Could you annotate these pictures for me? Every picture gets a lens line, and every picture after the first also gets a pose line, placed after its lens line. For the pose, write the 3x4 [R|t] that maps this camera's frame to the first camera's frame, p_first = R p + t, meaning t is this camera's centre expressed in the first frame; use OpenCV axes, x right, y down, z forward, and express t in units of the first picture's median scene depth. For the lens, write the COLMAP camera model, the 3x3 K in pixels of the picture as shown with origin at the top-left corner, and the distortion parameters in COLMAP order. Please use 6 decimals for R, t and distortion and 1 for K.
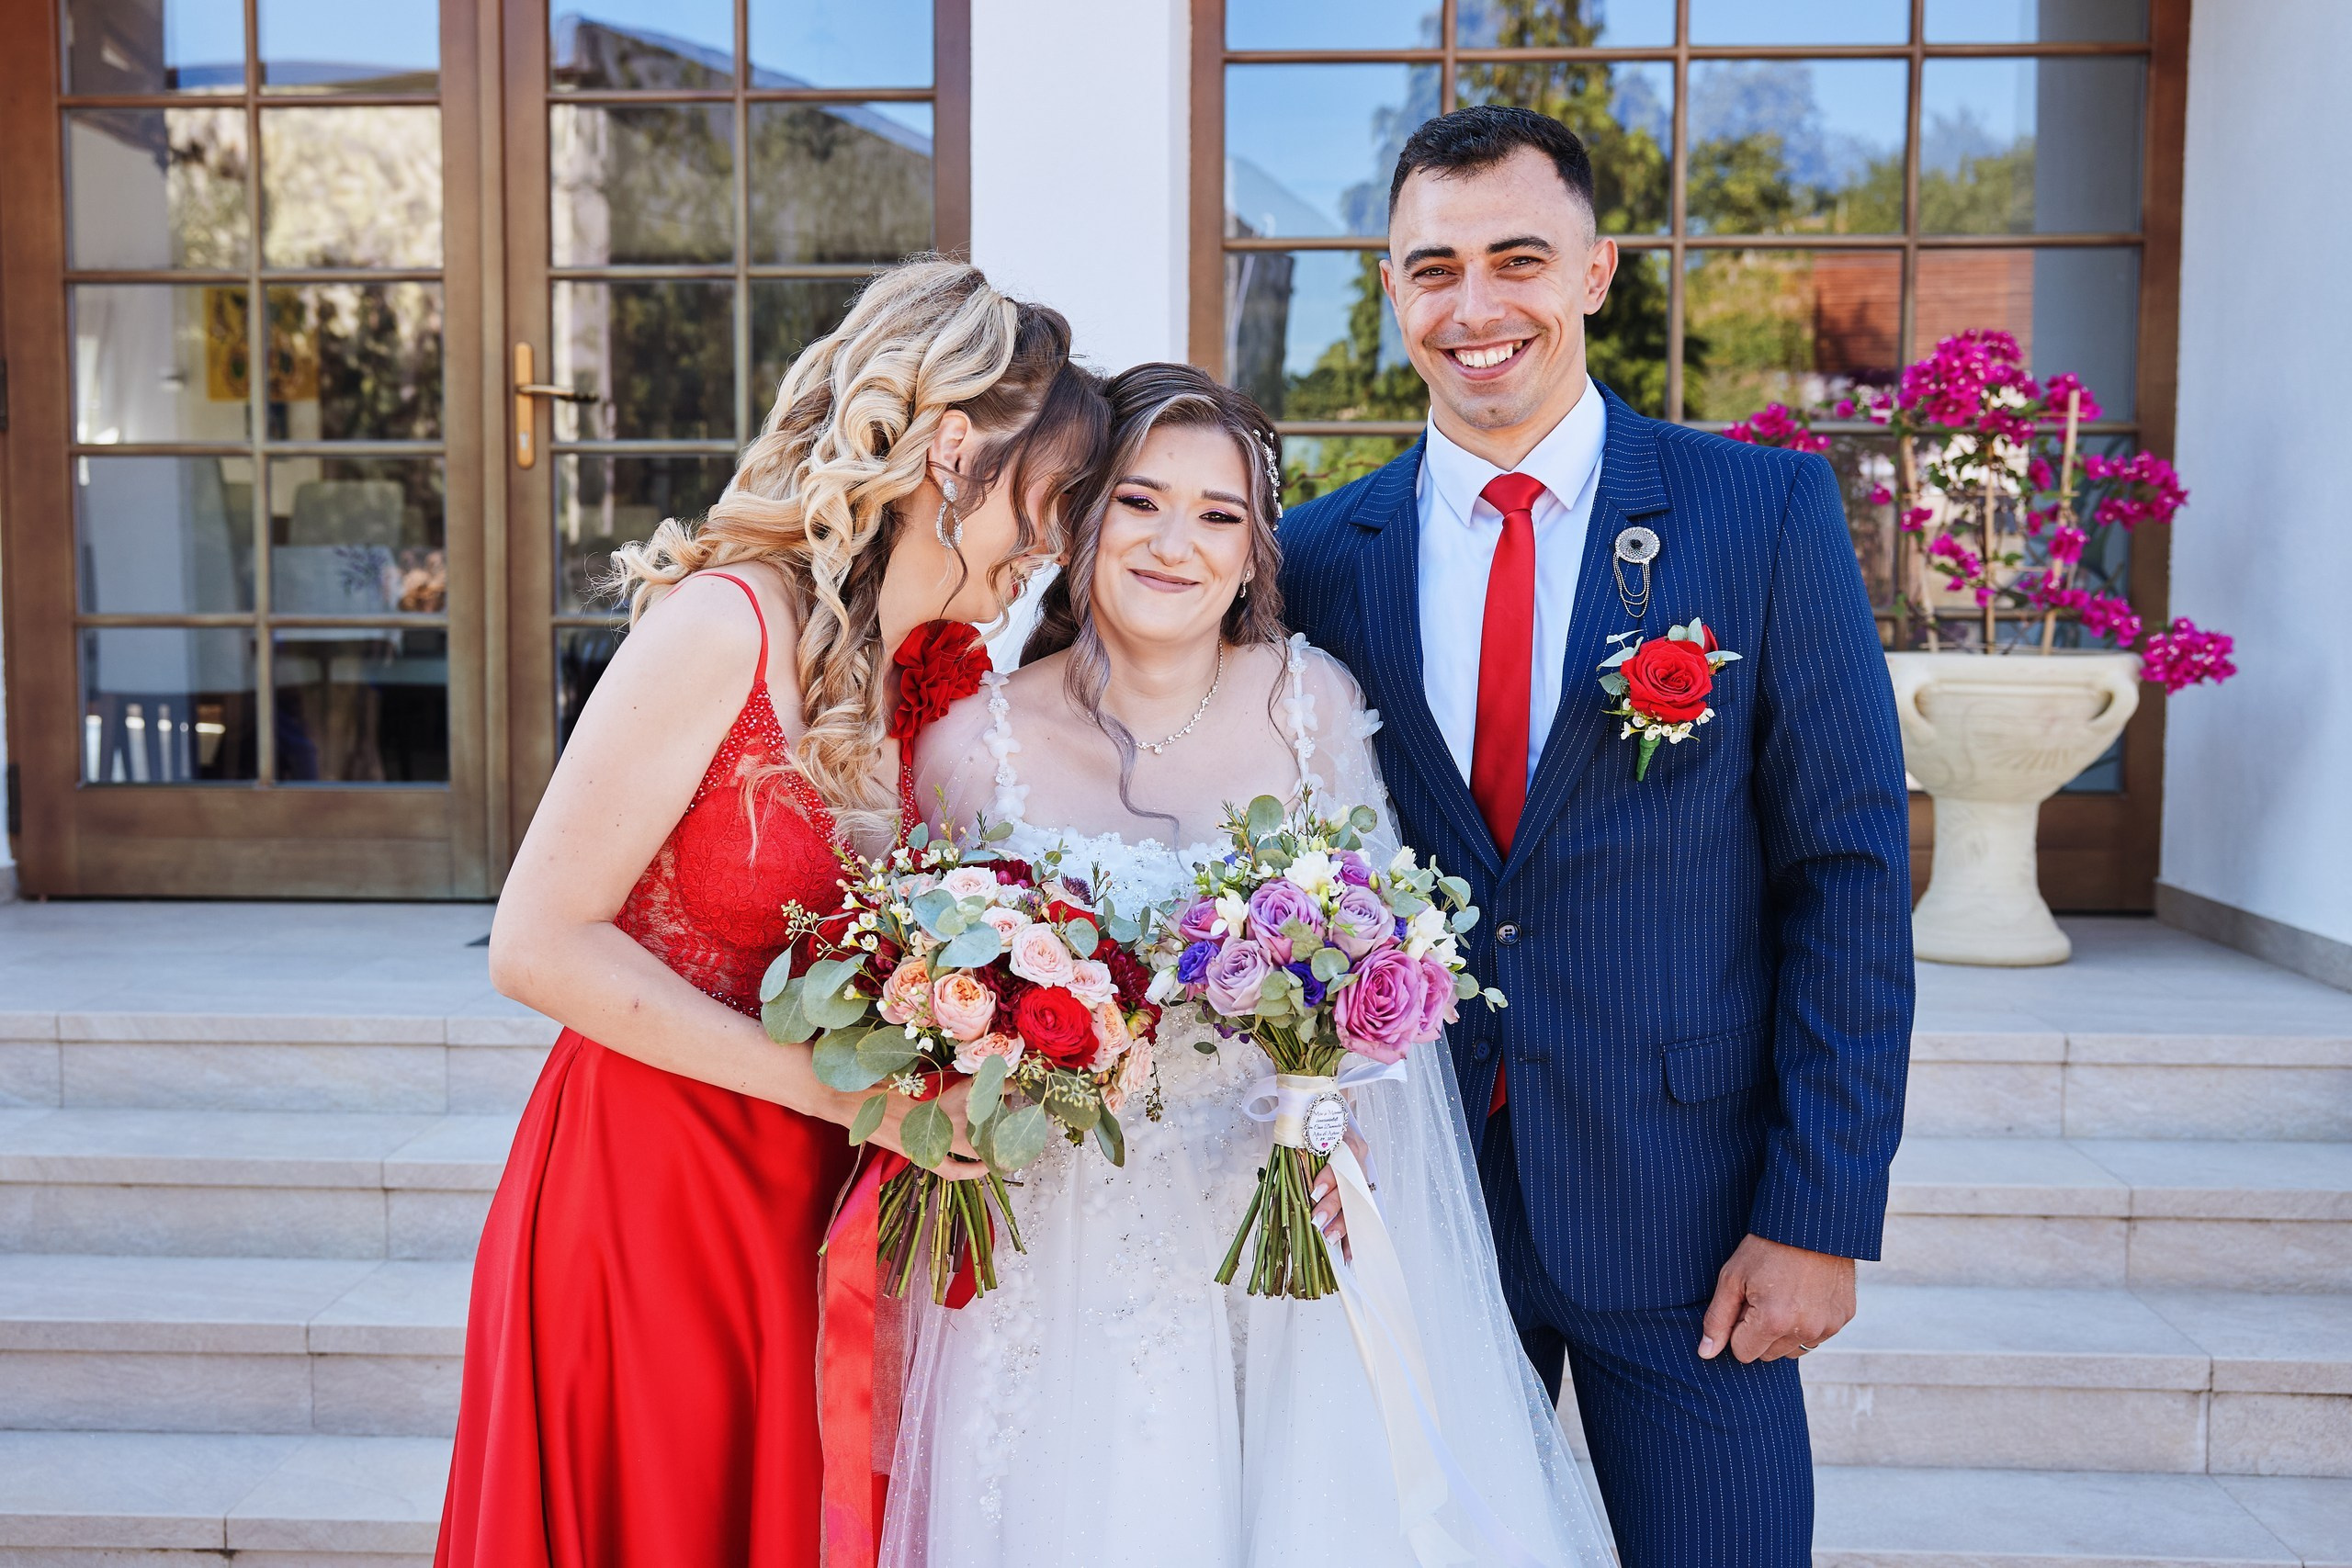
lens RADIAL K [[2254.3, 0, 1132.6], [0, 2254.3, 771.0], [0, 0, 1]] dist [-0.007308, 0.034674]
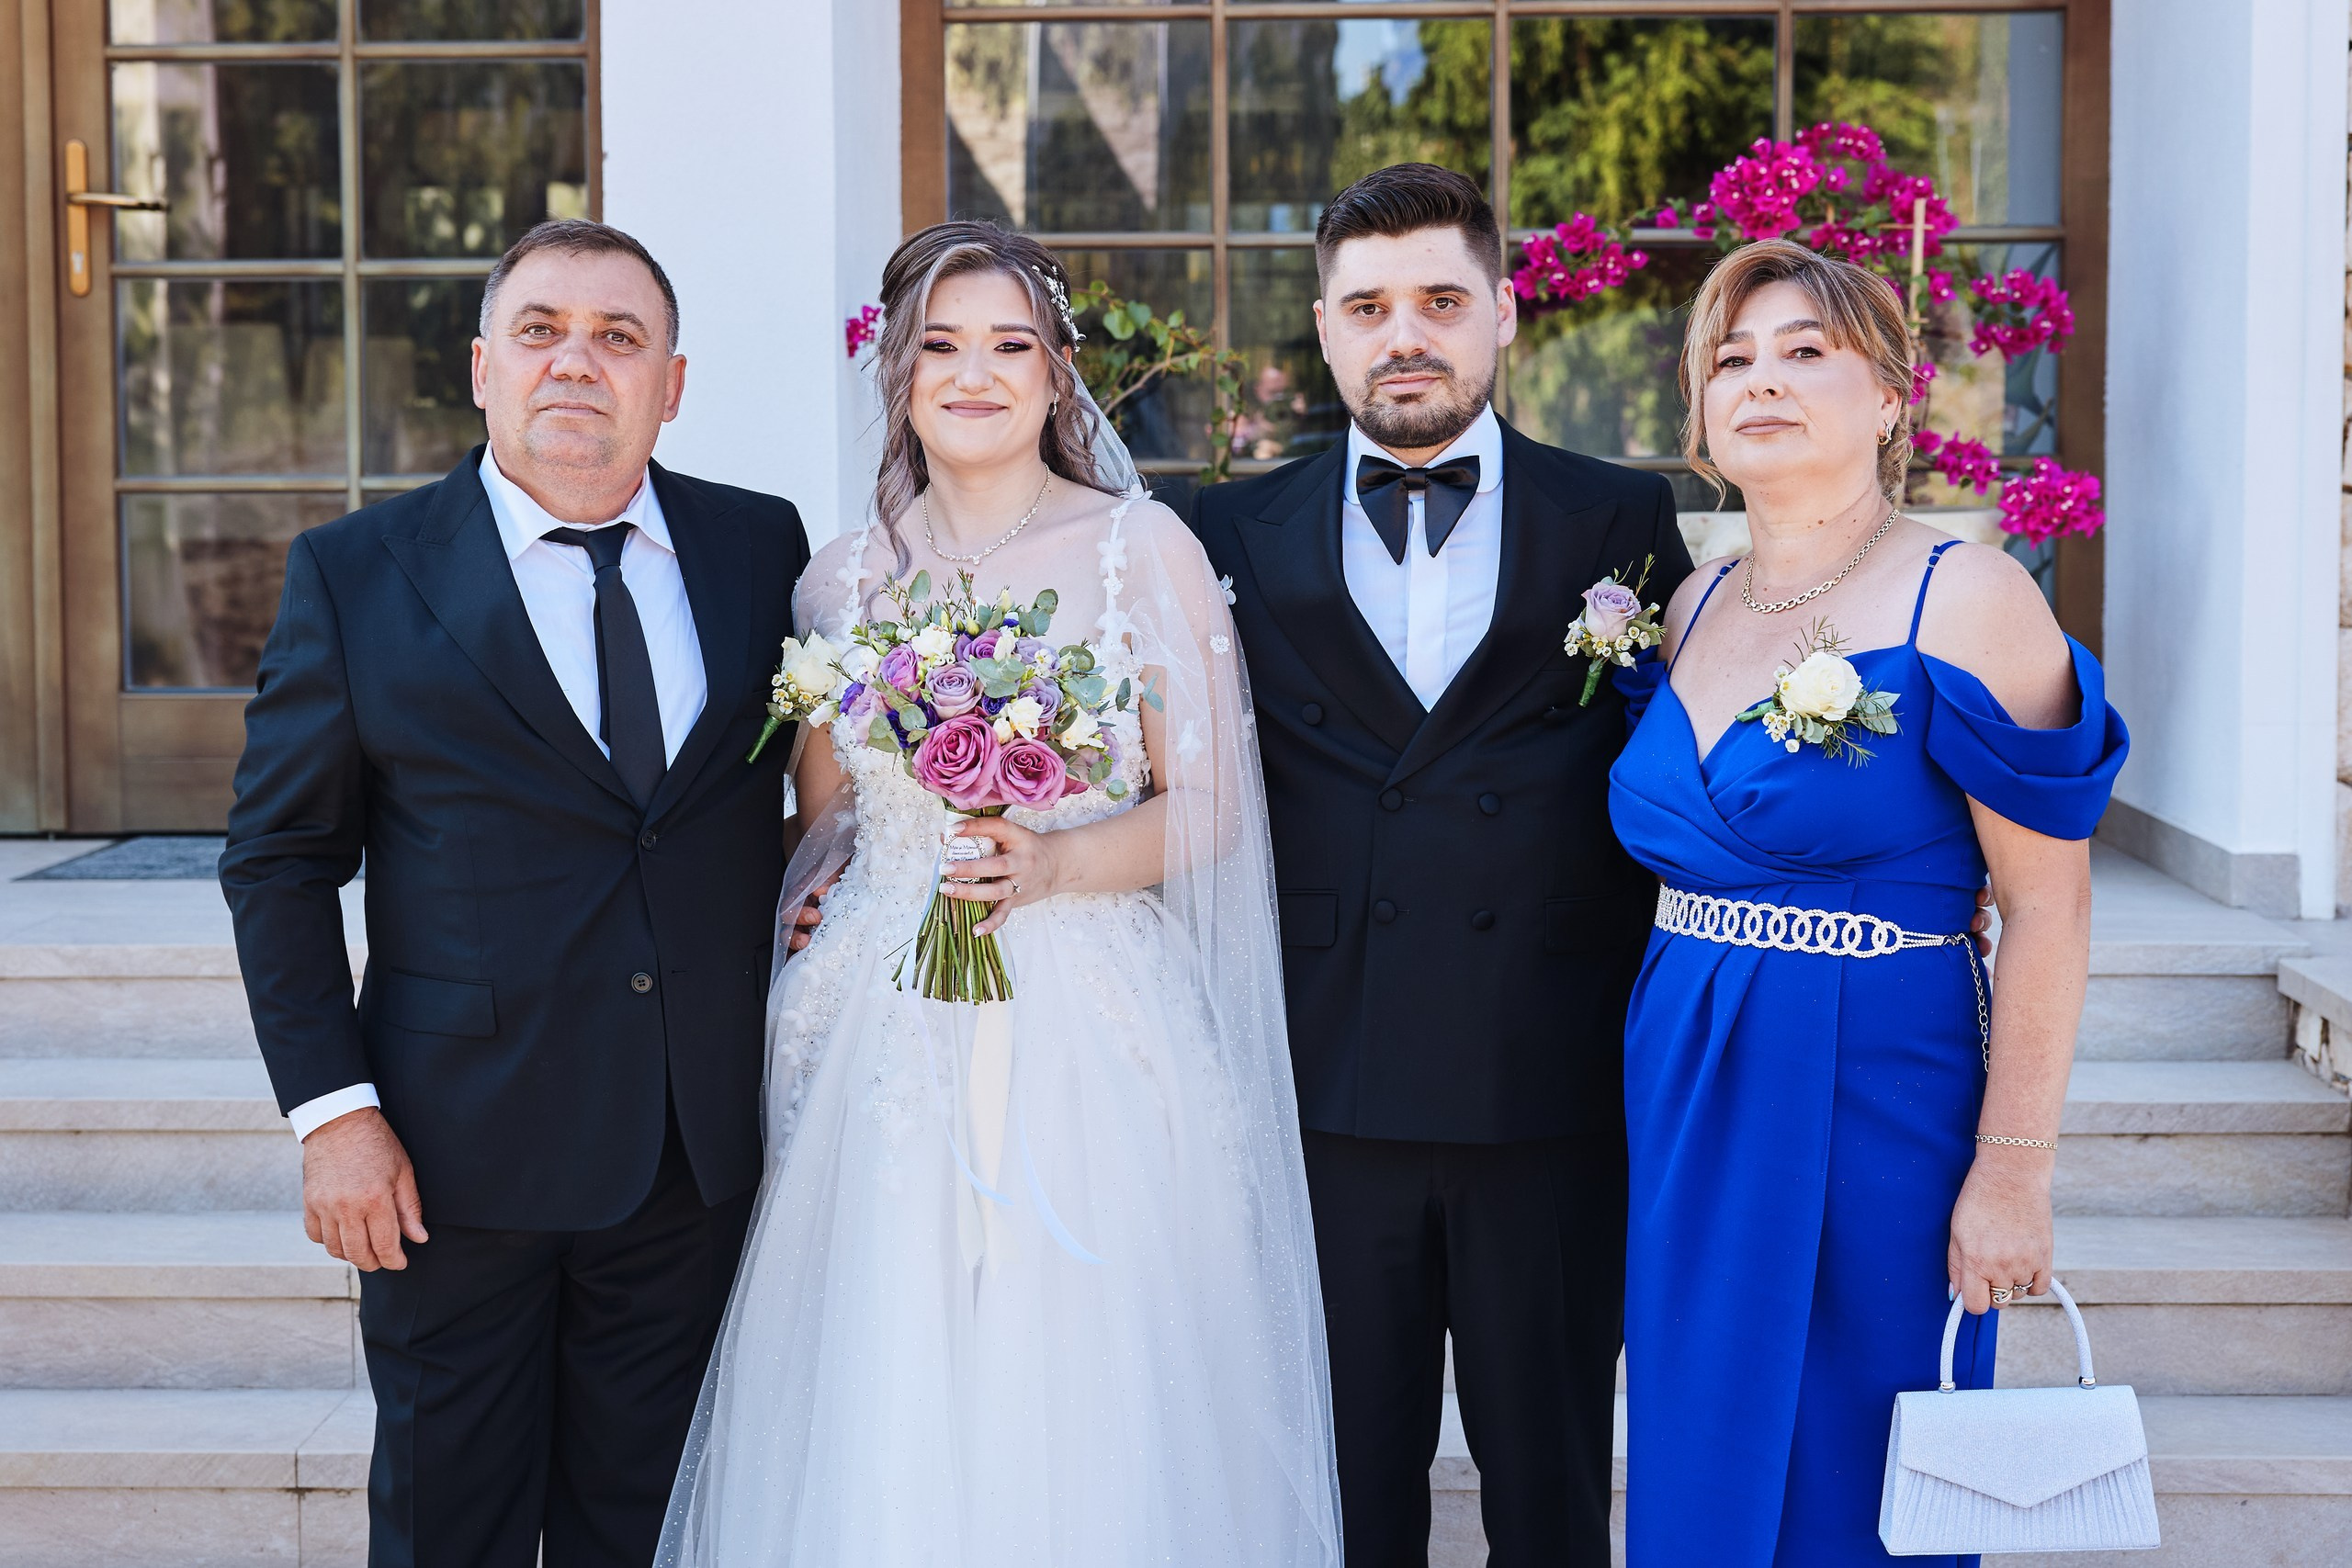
lens RADIAL K [[3636.2, 0, 1148.7], [0, 3636.2, 727.5], [0, 0, 1]] dist [0.027349, 0.038198]
pose [[0.999851, -0.008937, 0.014740, 0.092390], [0.008899, 0.999957, 0.002671, 0.019774], [-0.014763, -0.002539, 0.999888, -0.311023]]
